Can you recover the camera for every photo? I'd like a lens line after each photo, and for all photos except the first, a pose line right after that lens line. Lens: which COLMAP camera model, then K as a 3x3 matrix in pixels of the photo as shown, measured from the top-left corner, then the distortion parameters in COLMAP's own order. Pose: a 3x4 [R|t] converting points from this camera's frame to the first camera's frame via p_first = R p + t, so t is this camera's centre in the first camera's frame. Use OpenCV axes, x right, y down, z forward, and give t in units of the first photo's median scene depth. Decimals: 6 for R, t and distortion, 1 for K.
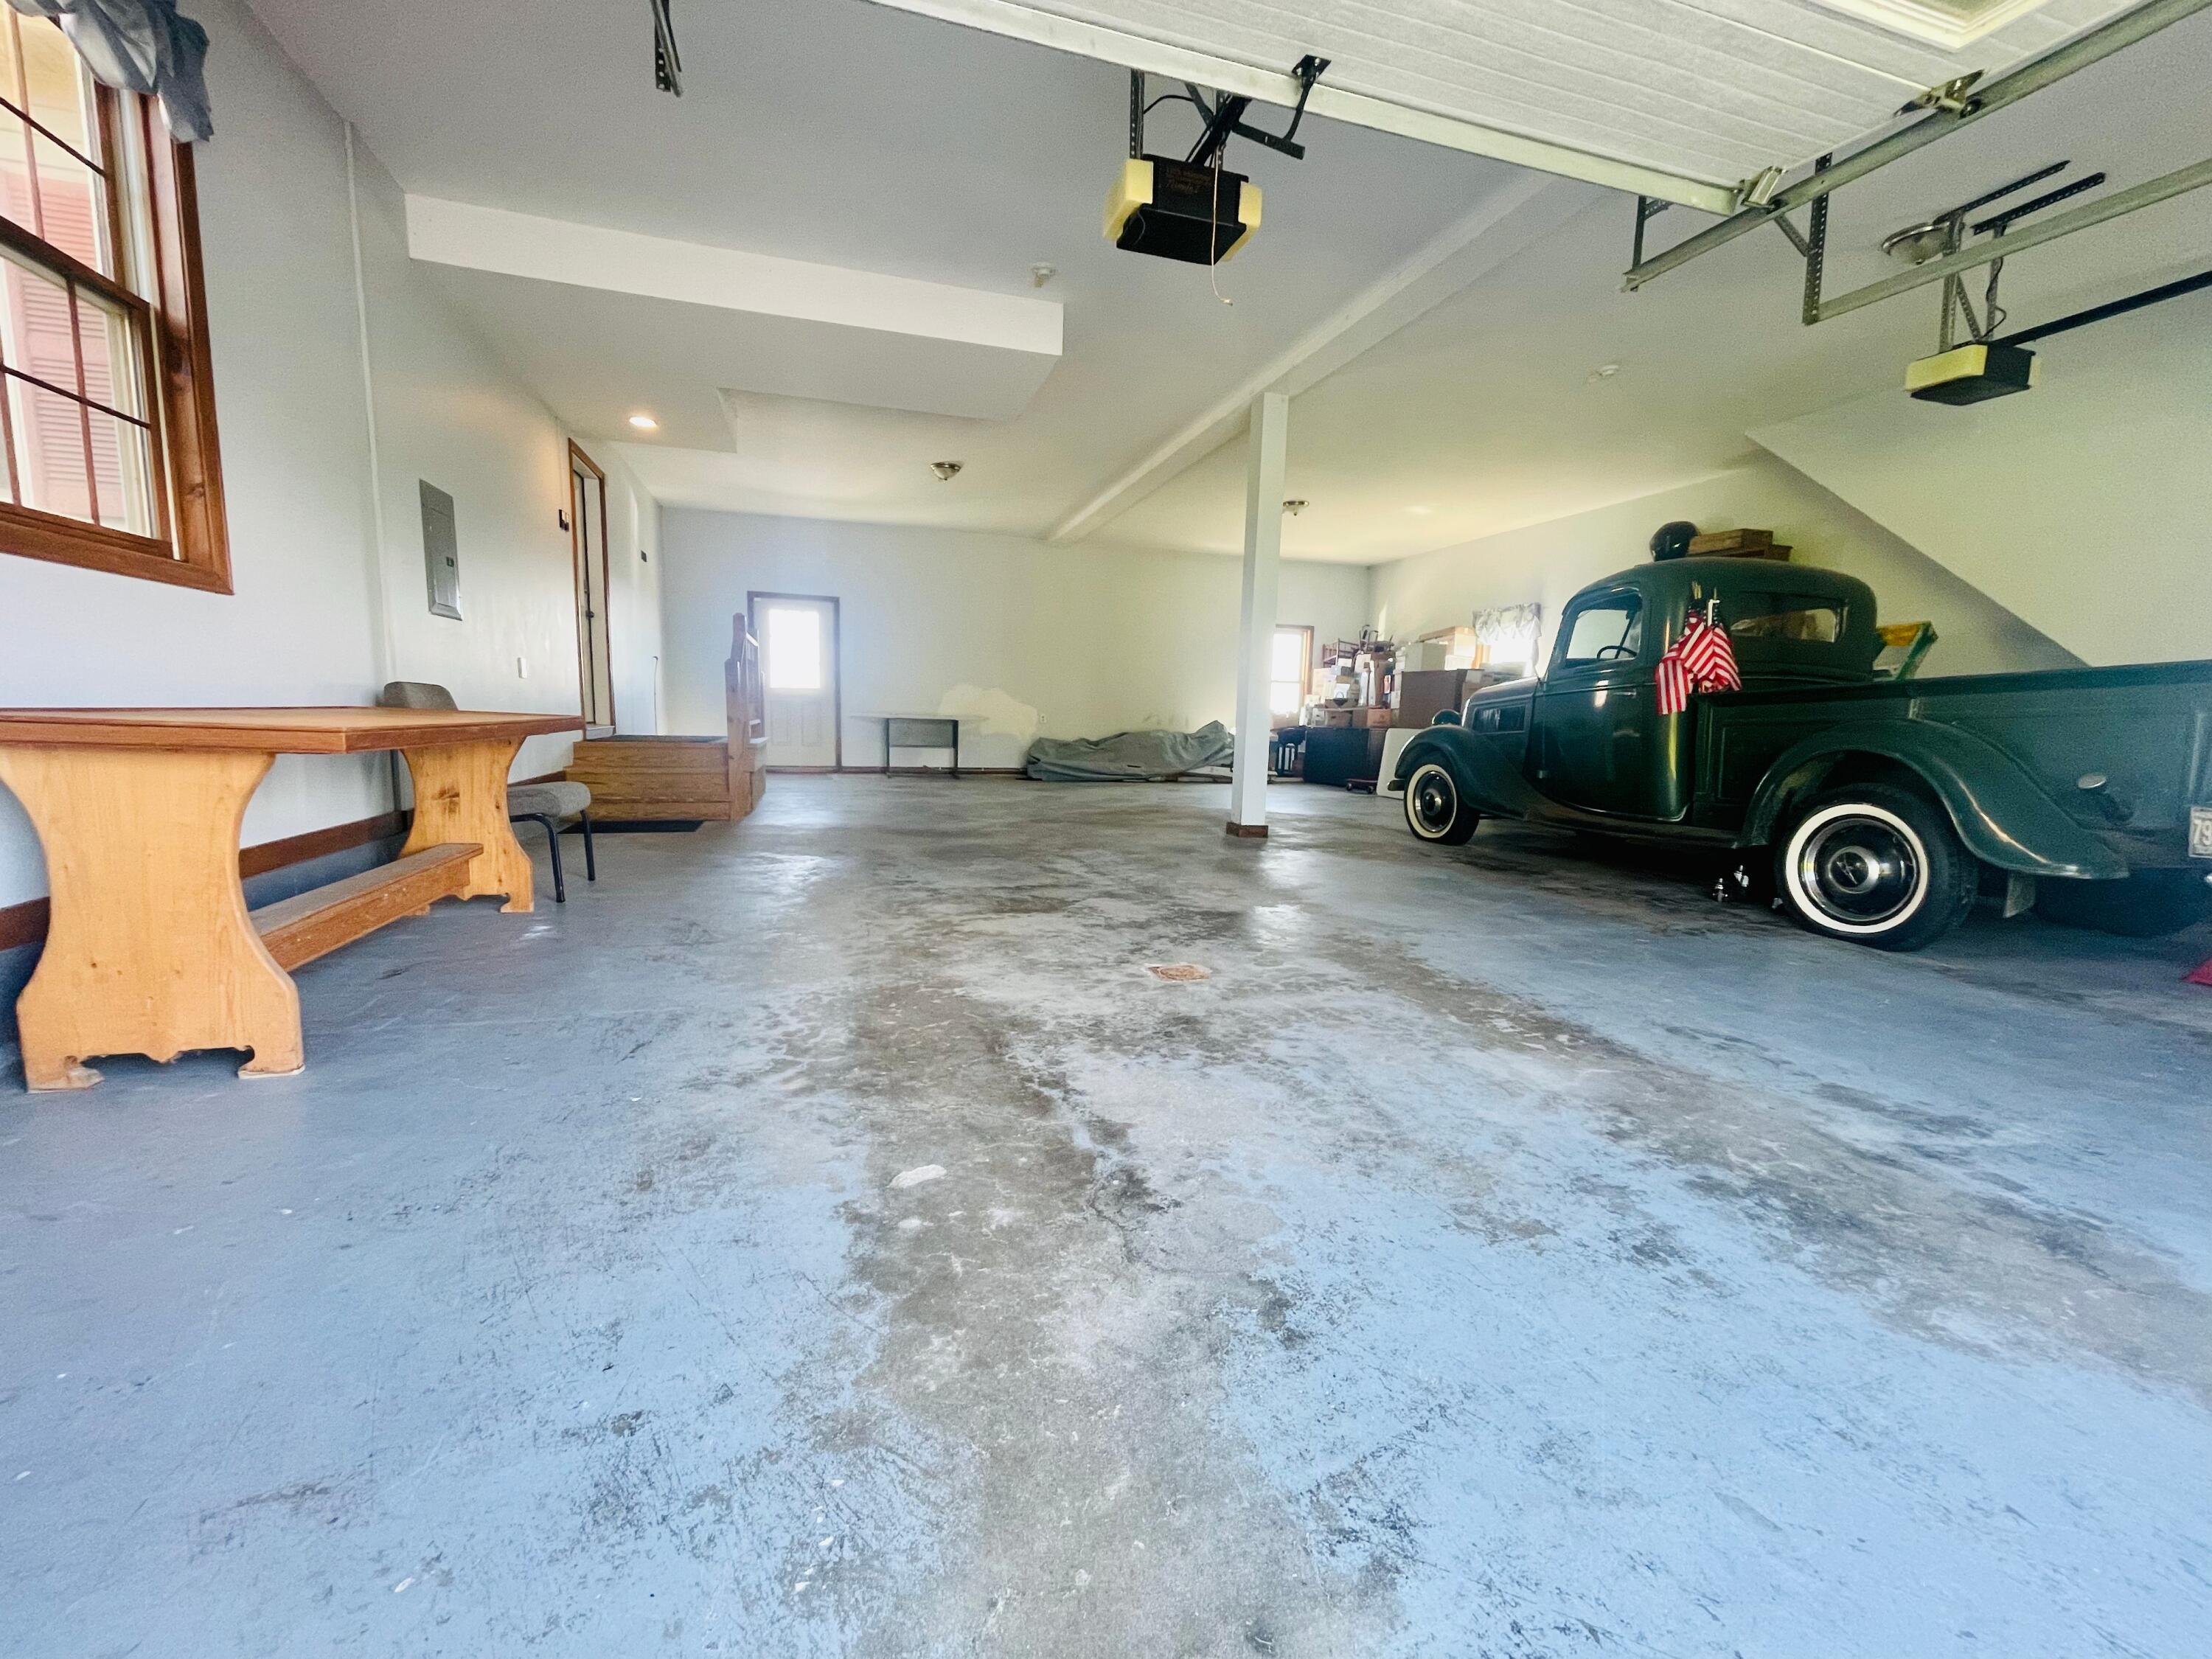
lens RADIAL K [[901.7, 0, 1100.3], [0, 901.7, 829.4], [0, 0, 1]] dist [-0.007114, 0.002325]
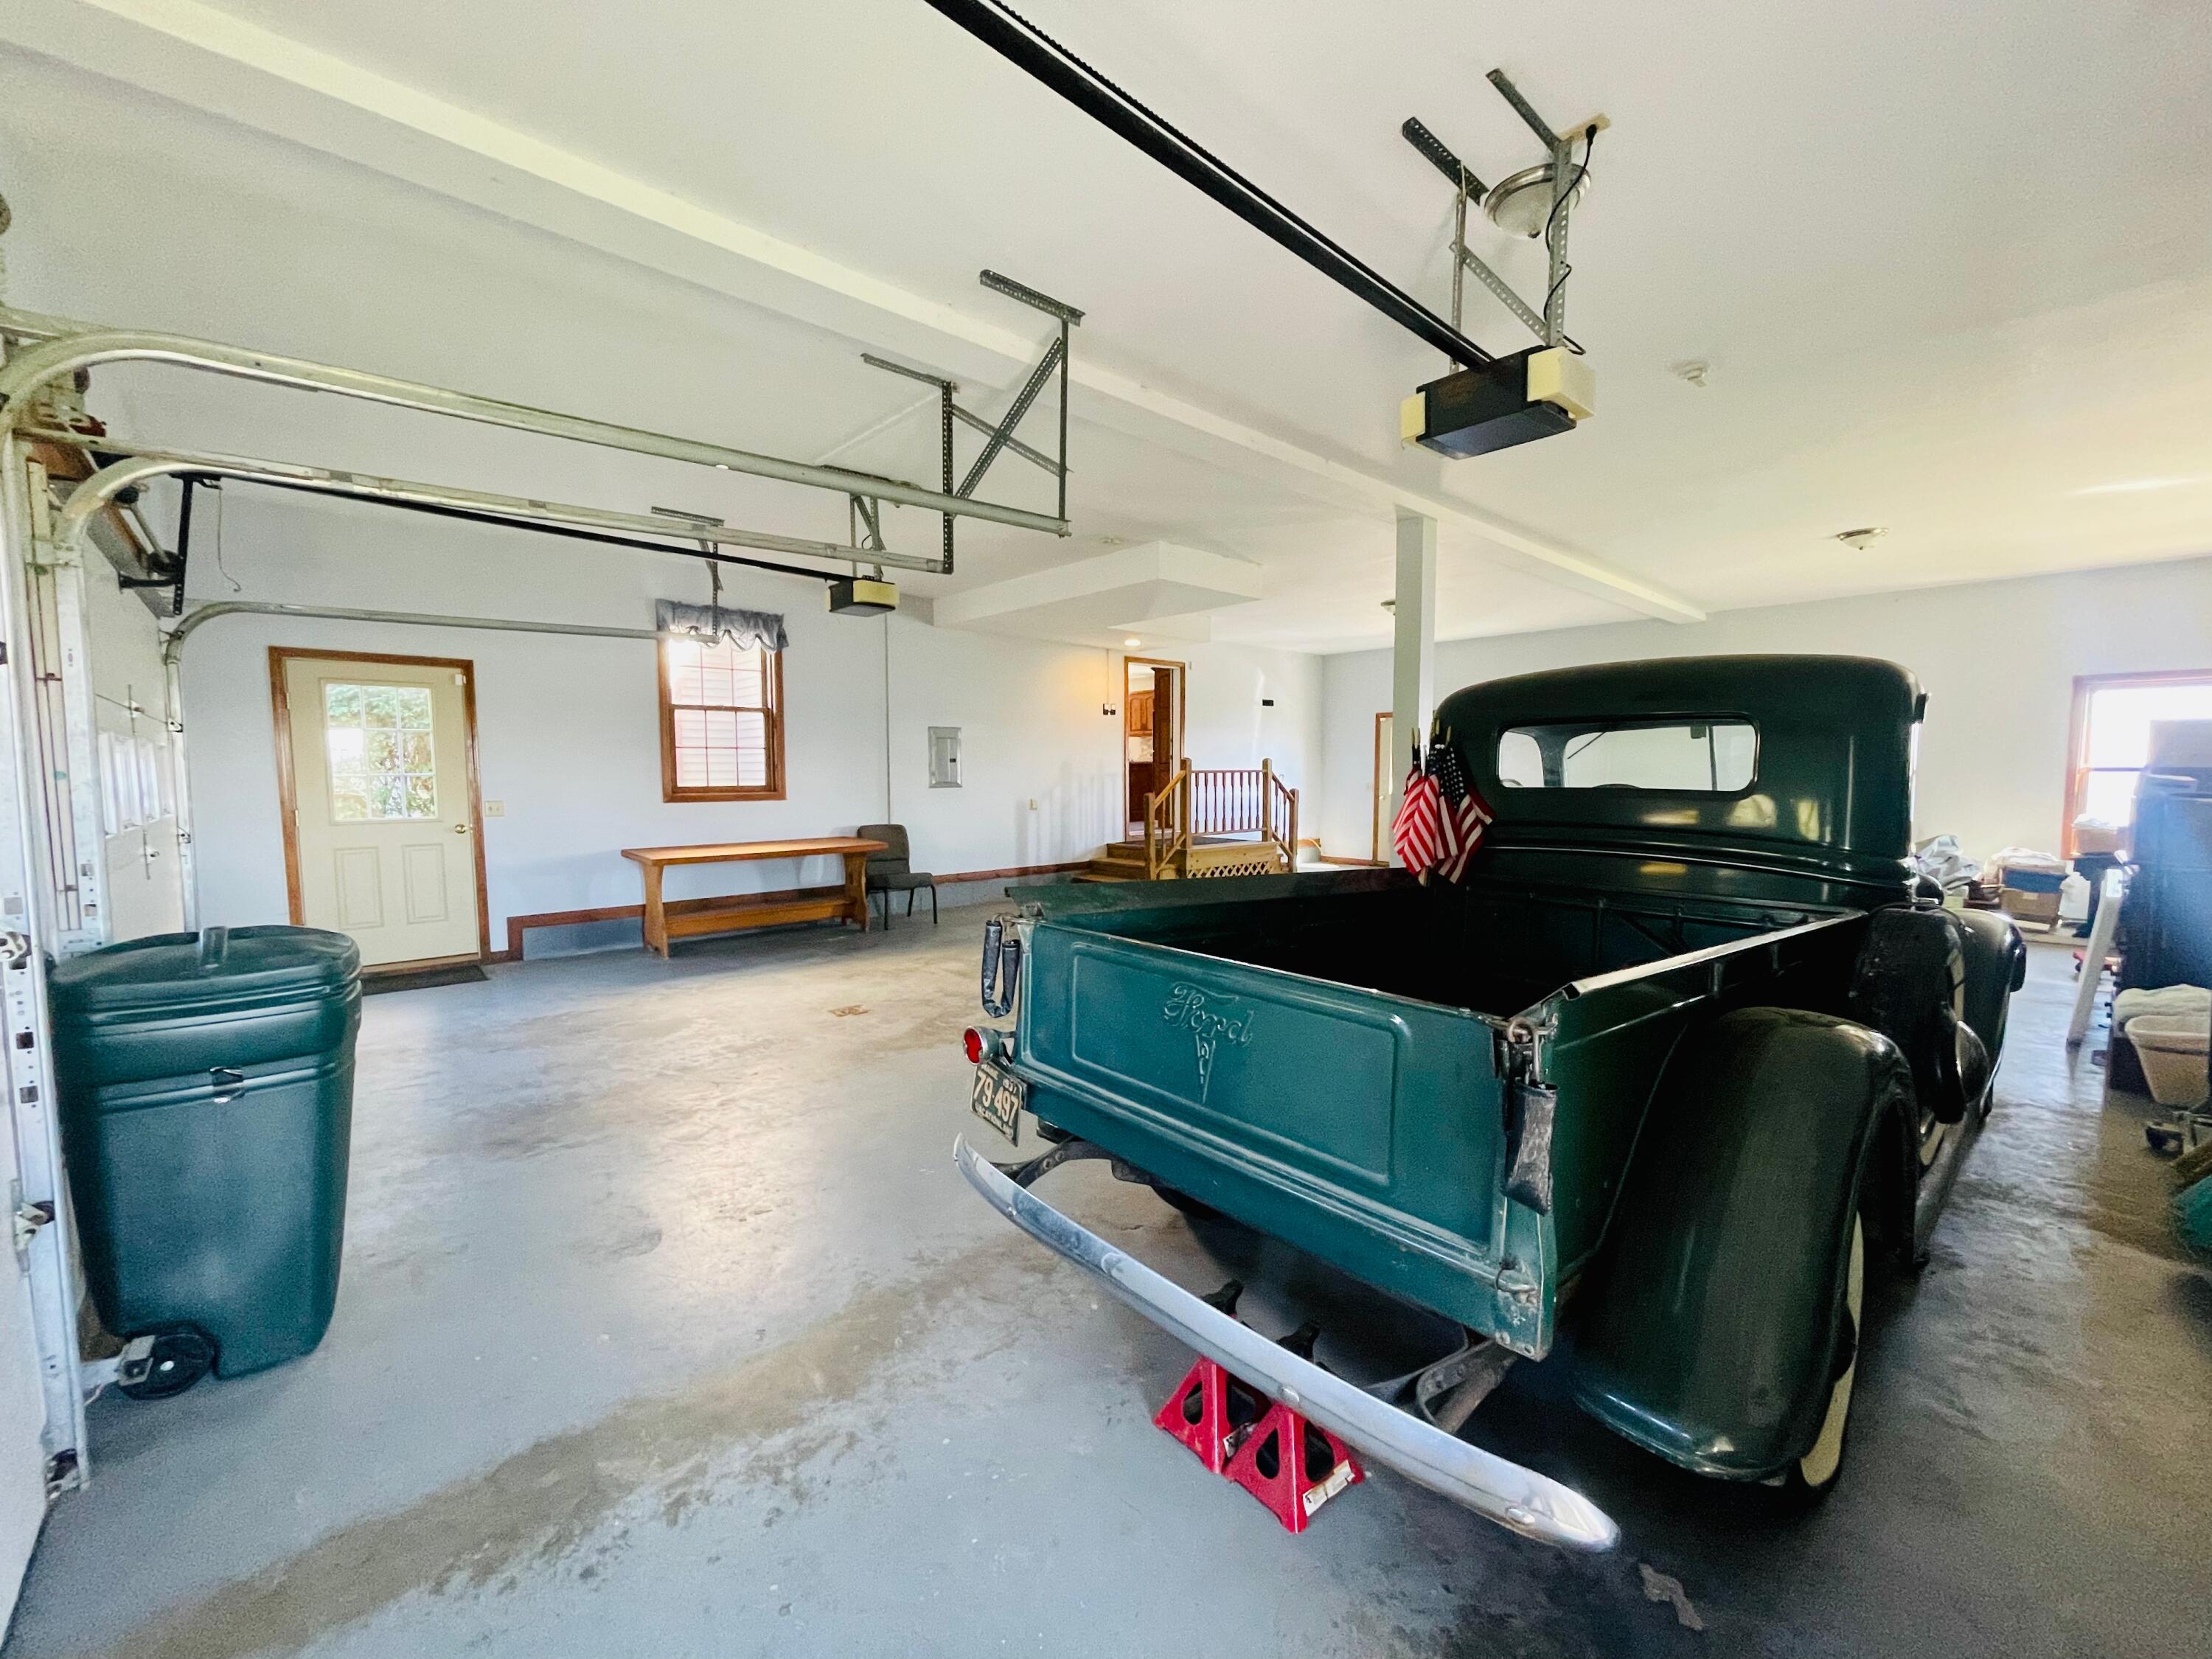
lens RADIAL K [[901.7, 0, 1115.3], [0, 901.7, 832.0], [0, 0, 1]] dist [-0.007114, 0.002325]
pose [[0.438404, 0.038587, -0.897949, 2.288552], [-0.097578, 0.995216, -0.004873, -0.283502], [0.893465, 0.089756, 0.440072, 0.781897]]
